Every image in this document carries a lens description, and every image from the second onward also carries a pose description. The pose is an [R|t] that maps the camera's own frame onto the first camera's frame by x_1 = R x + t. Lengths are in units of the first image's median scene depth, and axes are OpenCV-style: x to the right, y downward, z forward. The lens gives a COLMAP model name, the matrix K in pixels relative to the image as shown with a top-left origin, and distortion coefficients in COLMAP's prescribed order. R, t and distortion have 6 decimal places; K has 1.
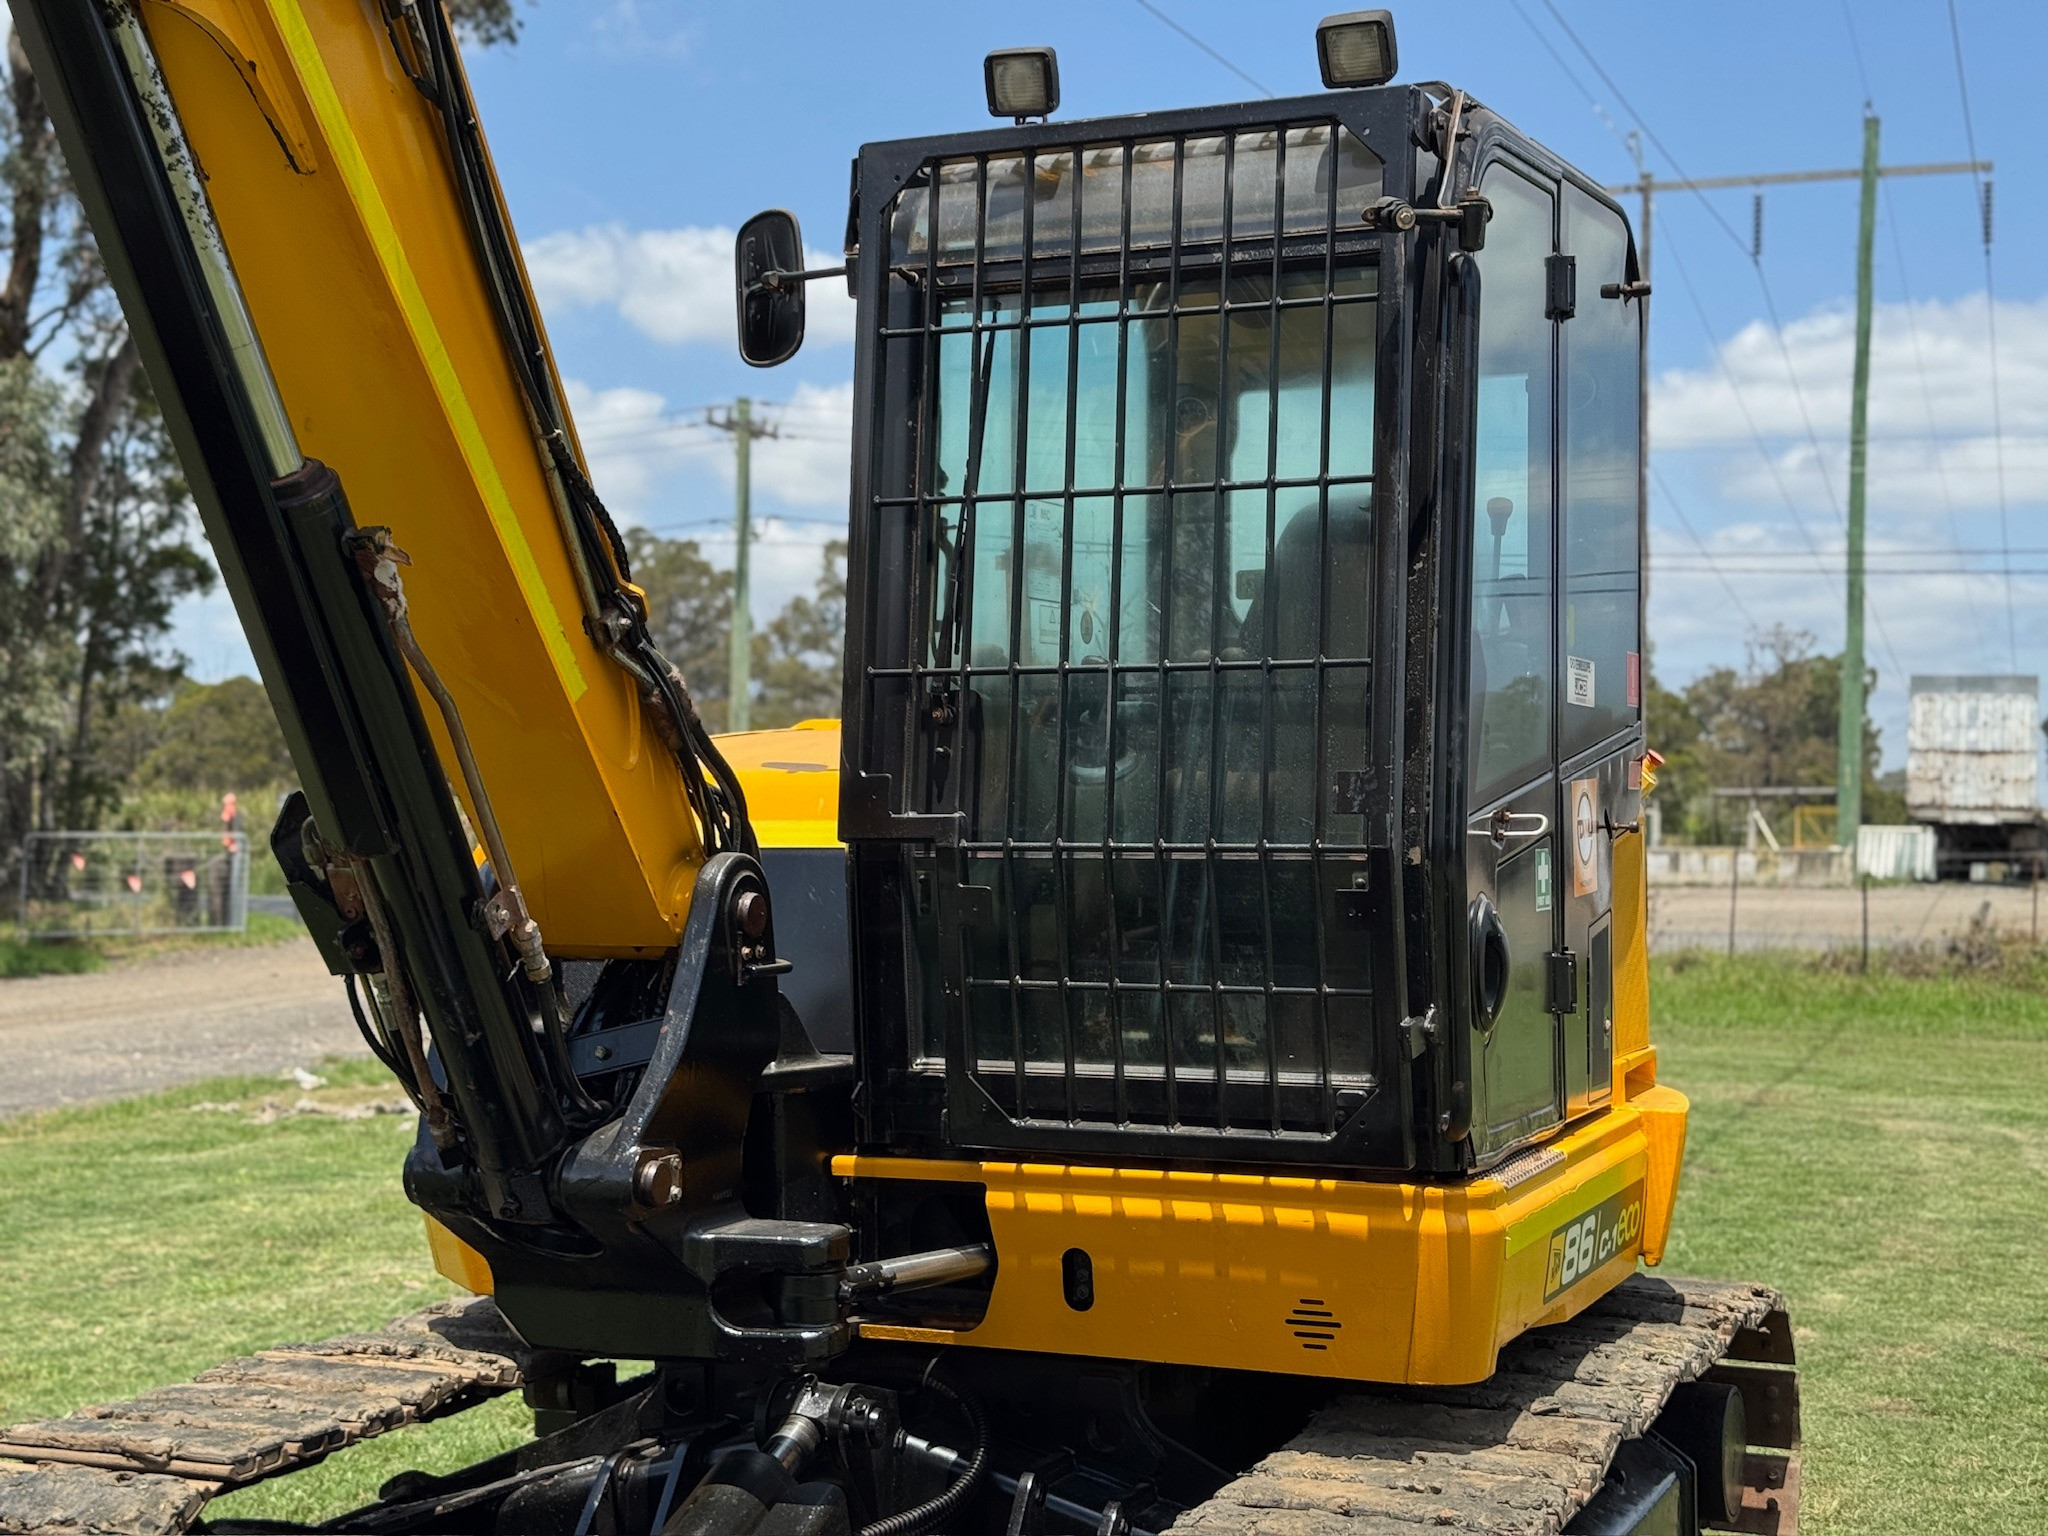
lens RADIAL K [[2871.9, 0, 1024.0], [0, 2871.9, 768.0], [0, 0, 1]] dist [0.177911, -0.363527]
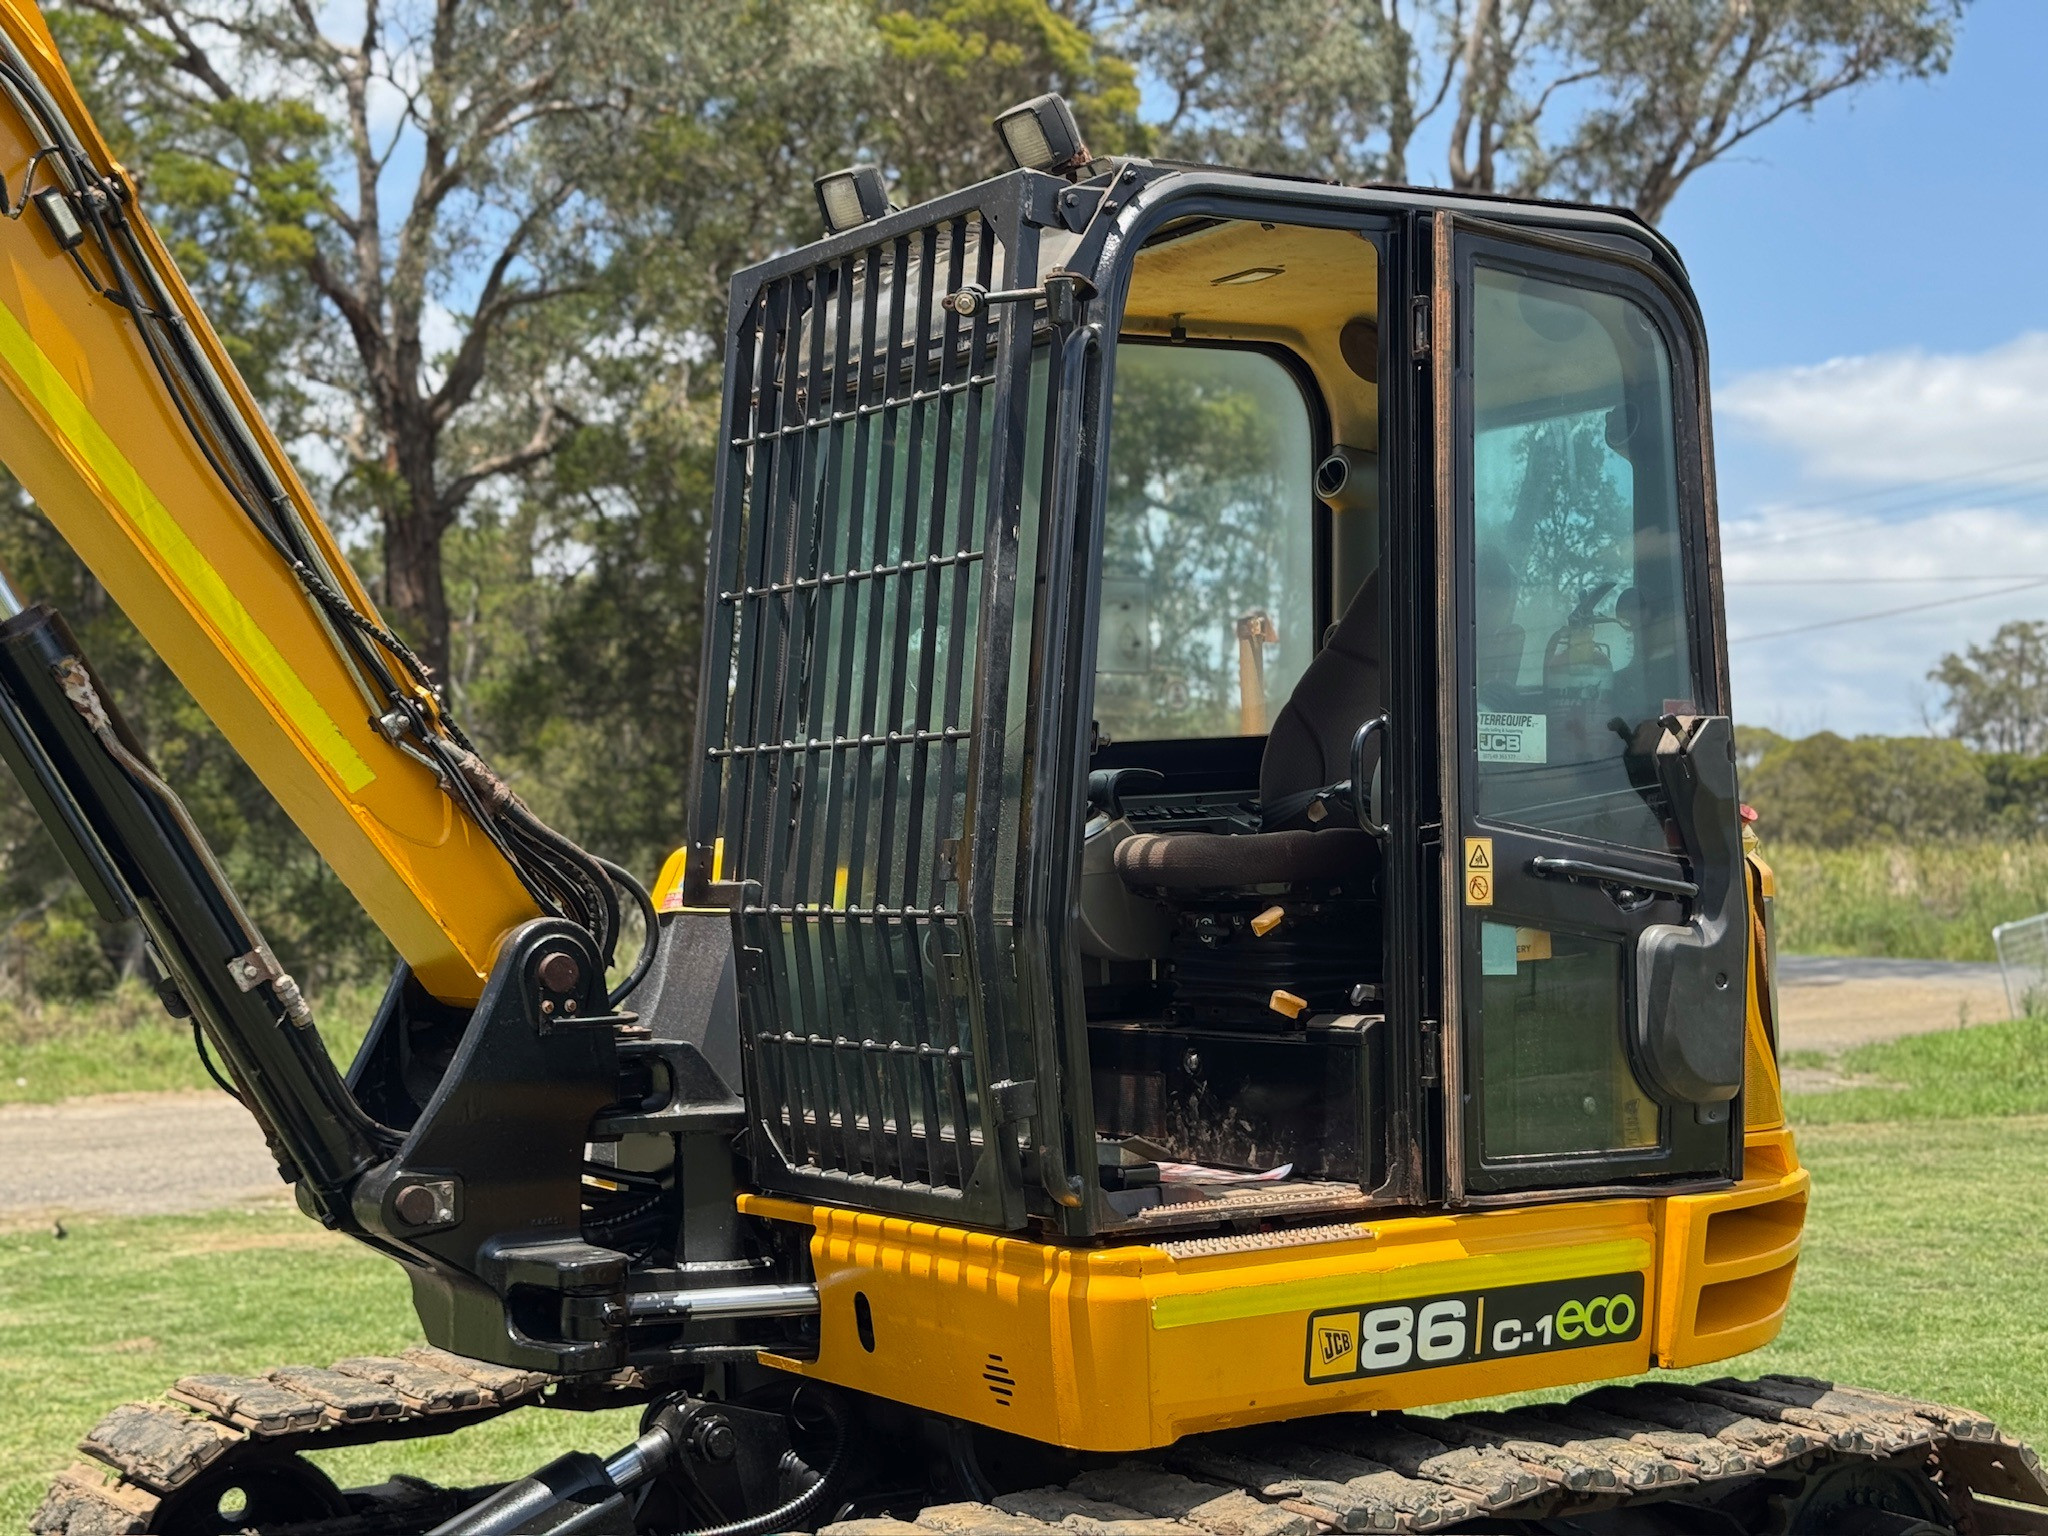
lens RADIAL K [[2871.9, 0, 1024.0], [0, 2871.9, 768.0], [0, 0, 1]] dist [0.177911, -0.363527]
pose [[0.851532, -0.024592, -0.523725, 0.616694], [0.014674, 0.999626, -0.023081, -0.000371], [0.524097, 0.011969, 0.851574, 0.124406]]
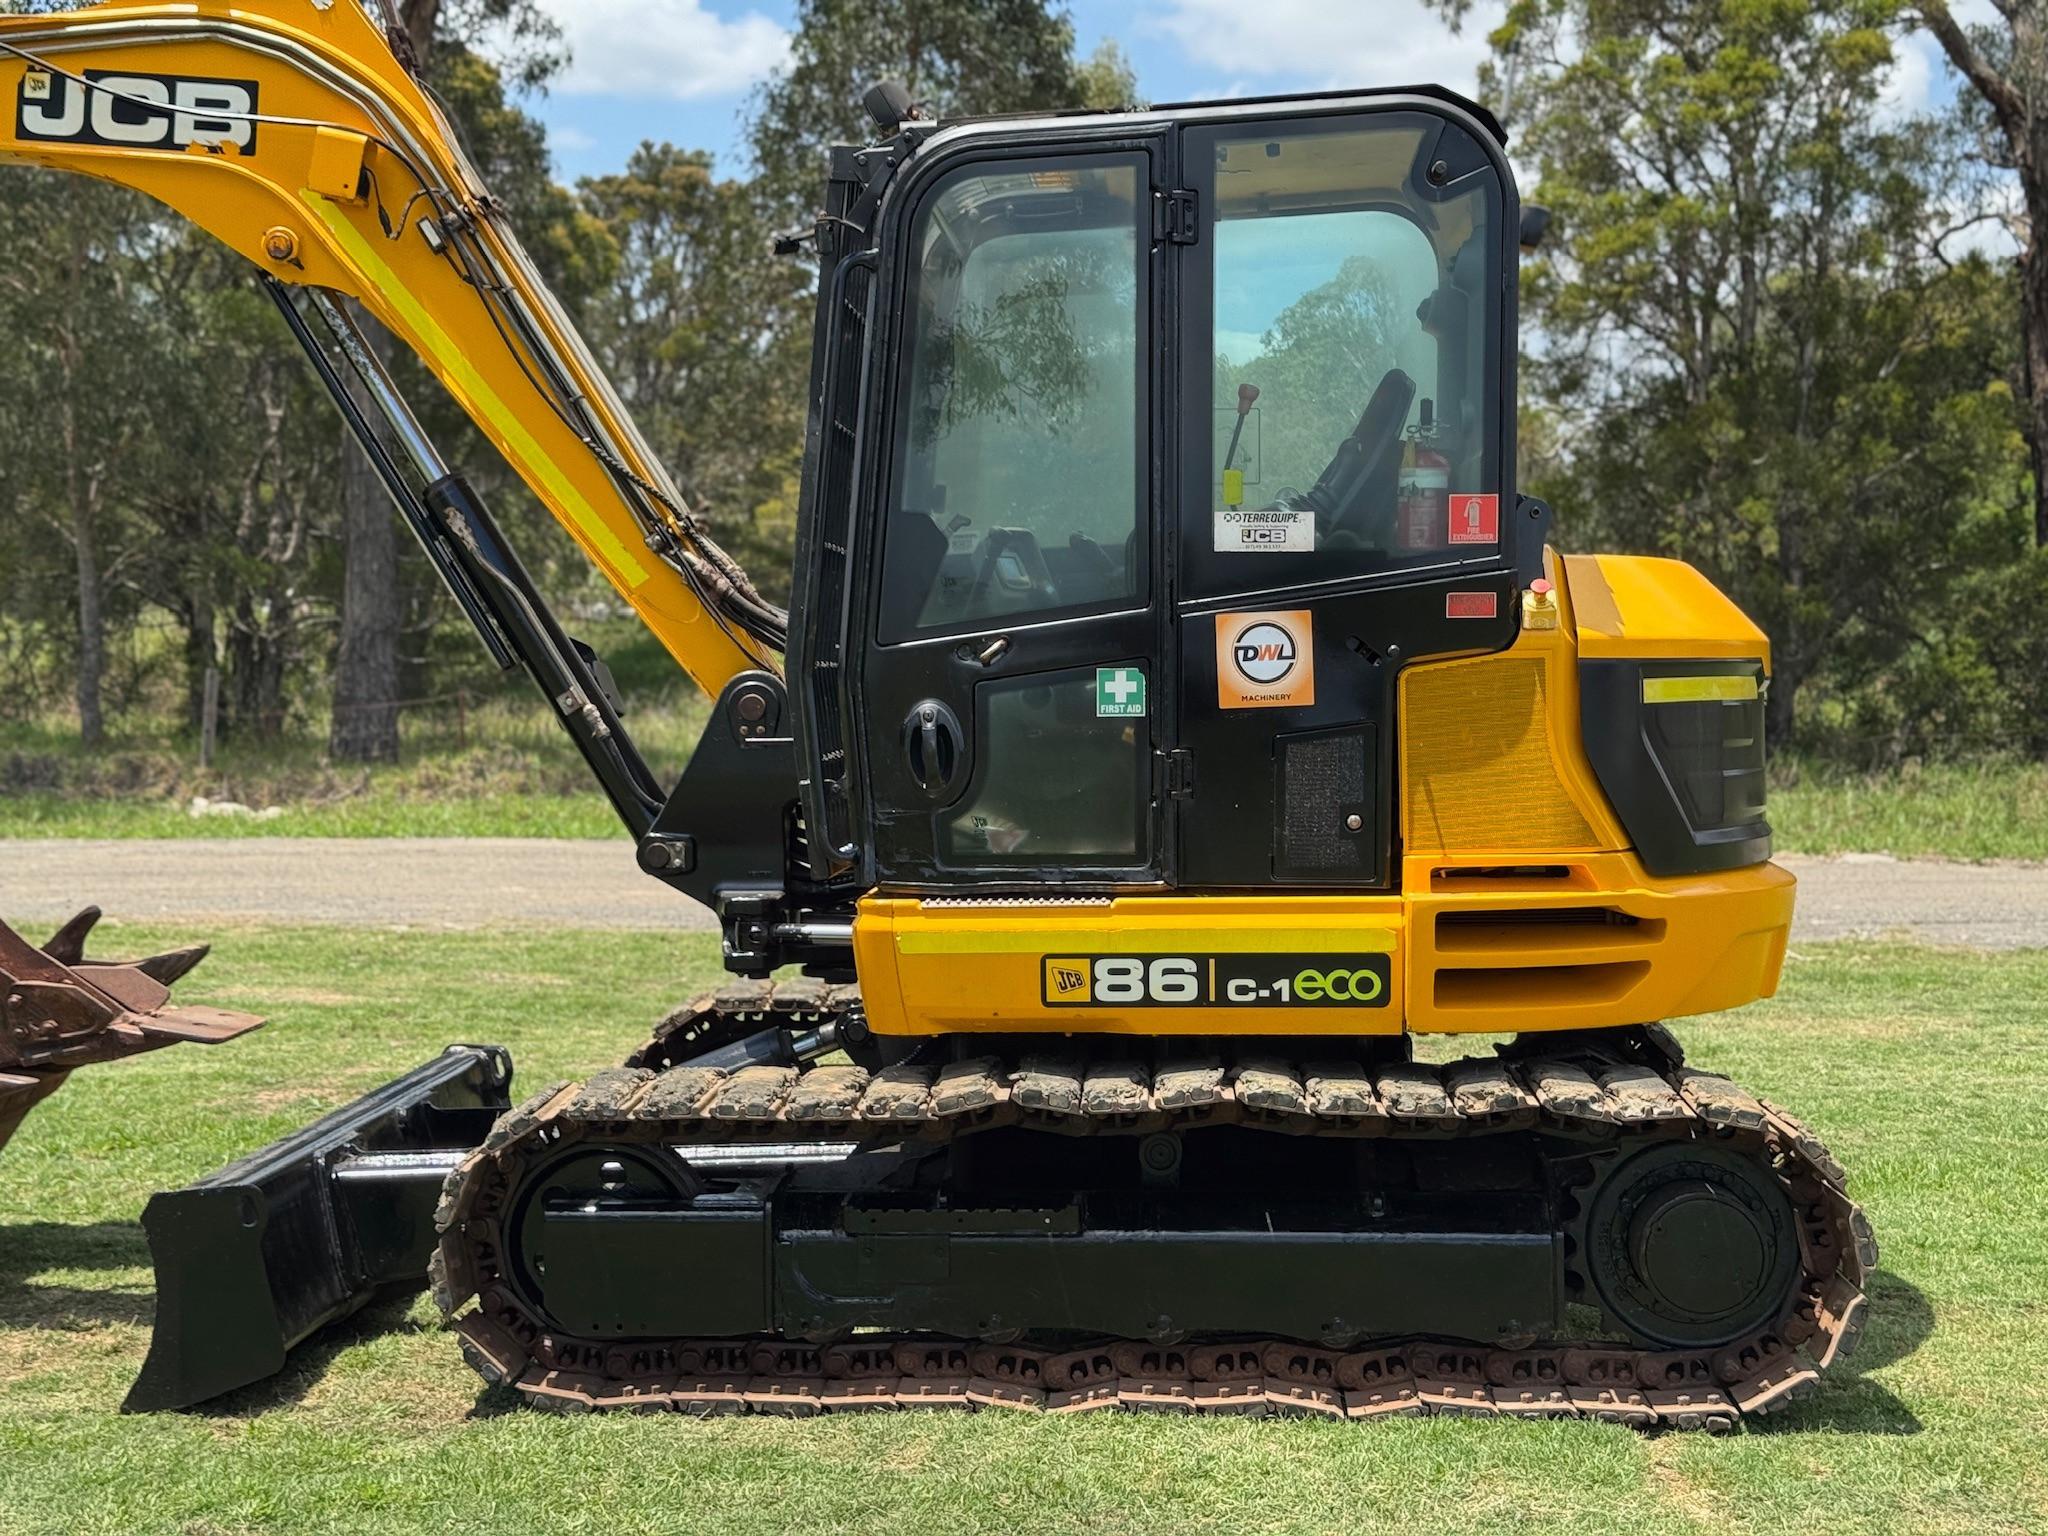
lens RADIAL K [[2863.6, 0, 1018.5], [0, 2863.6, 773.2], [0, 0, 1]] dist [0.152078, -0.202153]
pose [[0.339482, 0.031904, -0.940071, 1.434060], [0.018100, 0.999018, 0.040440, 0.023062], [0.940438, -0.030744, 0.338572, 0.547276]]
